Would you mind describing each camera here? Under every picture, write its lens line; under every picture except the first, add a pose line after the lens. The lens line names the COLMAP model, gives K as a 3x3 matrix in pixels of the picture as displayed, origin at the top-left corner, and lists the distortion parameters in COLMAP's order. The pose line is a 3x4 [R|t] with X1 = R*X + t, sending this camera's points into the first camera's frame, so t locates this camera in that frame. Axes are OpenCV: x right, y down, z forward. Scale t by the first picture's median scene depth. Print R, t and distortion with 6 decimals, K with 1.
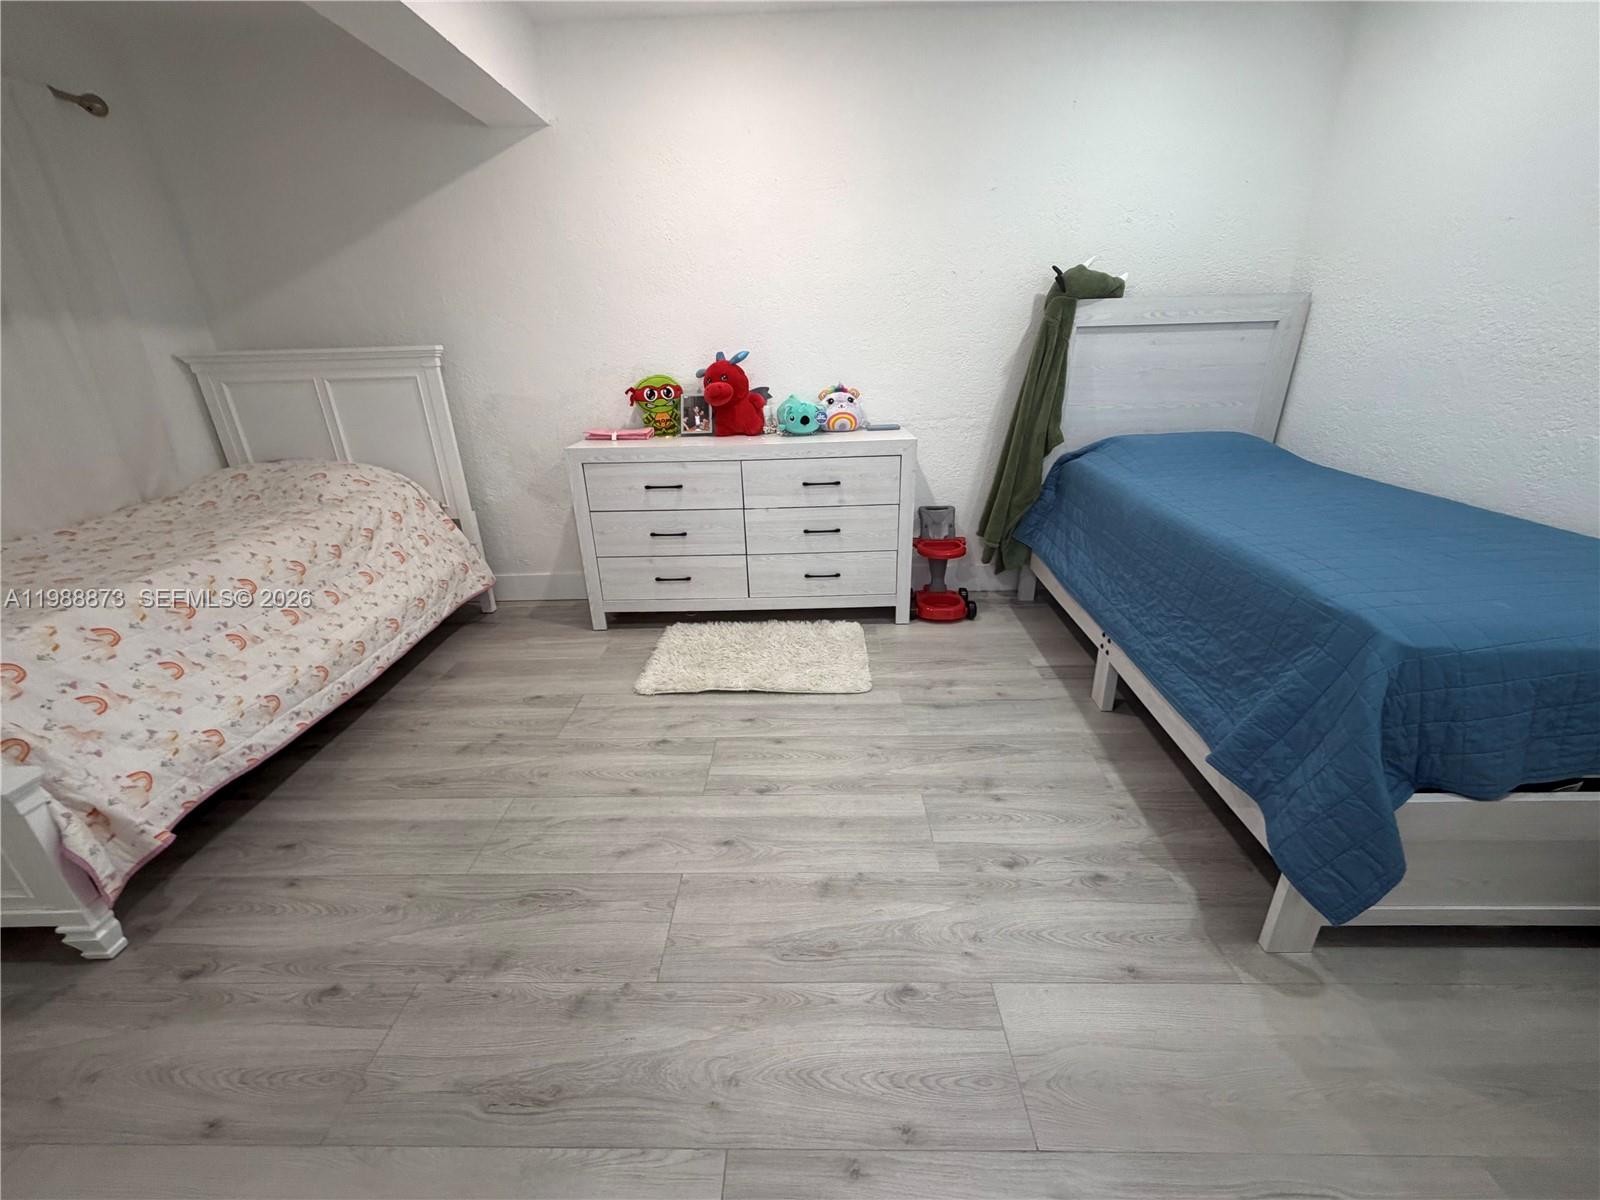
lens RADIAL K [[643.5, 0, 804.3], [0, 643.5, 600.1], [0, 0, 1]] dist [-0.000478, 0.000585]
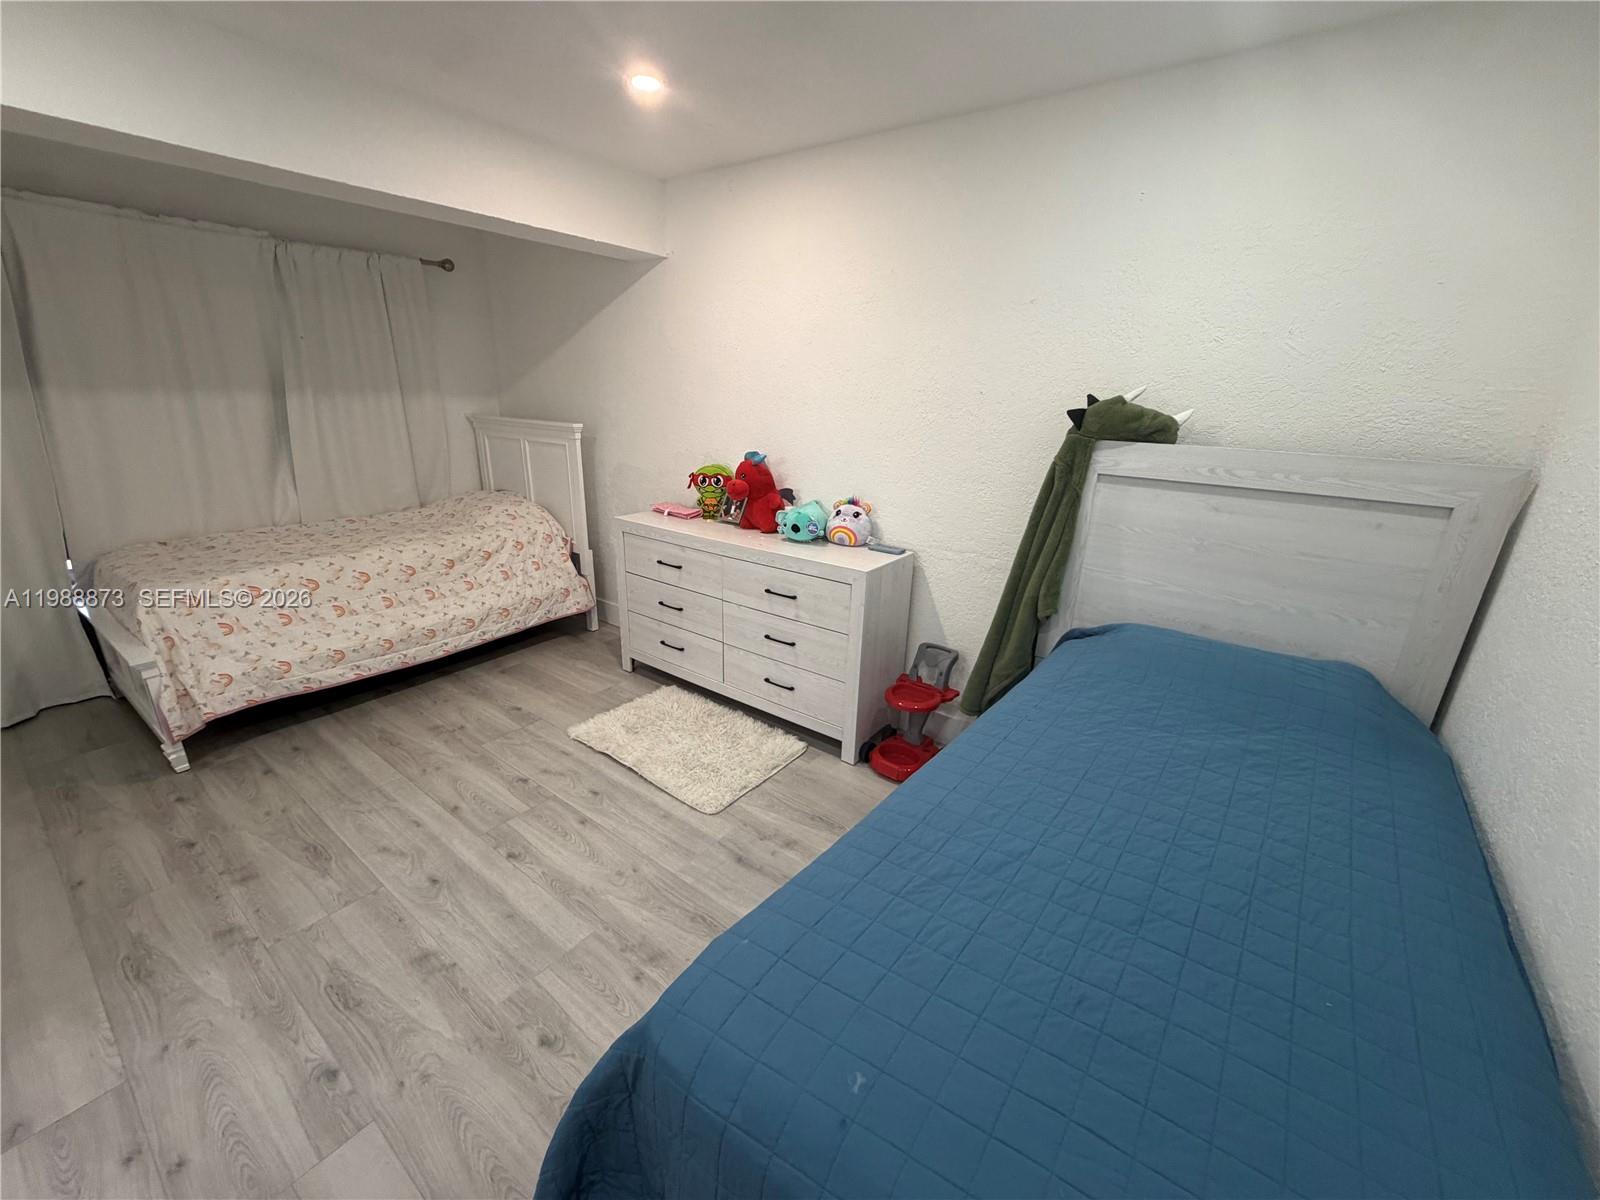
lens RADIAL K [[643.5, 0, 799.4], [0, 643.5, 603.9], [0, 0, 1]] dist [-0.000478, 0.000585]
pose [[0.806494, 0.238084, -0.541188, 0.630210], [-0.269125, 0.962842, 0.022523, -0.212128], [0.526440, 0.127483, 0.840600, 0.205690]]
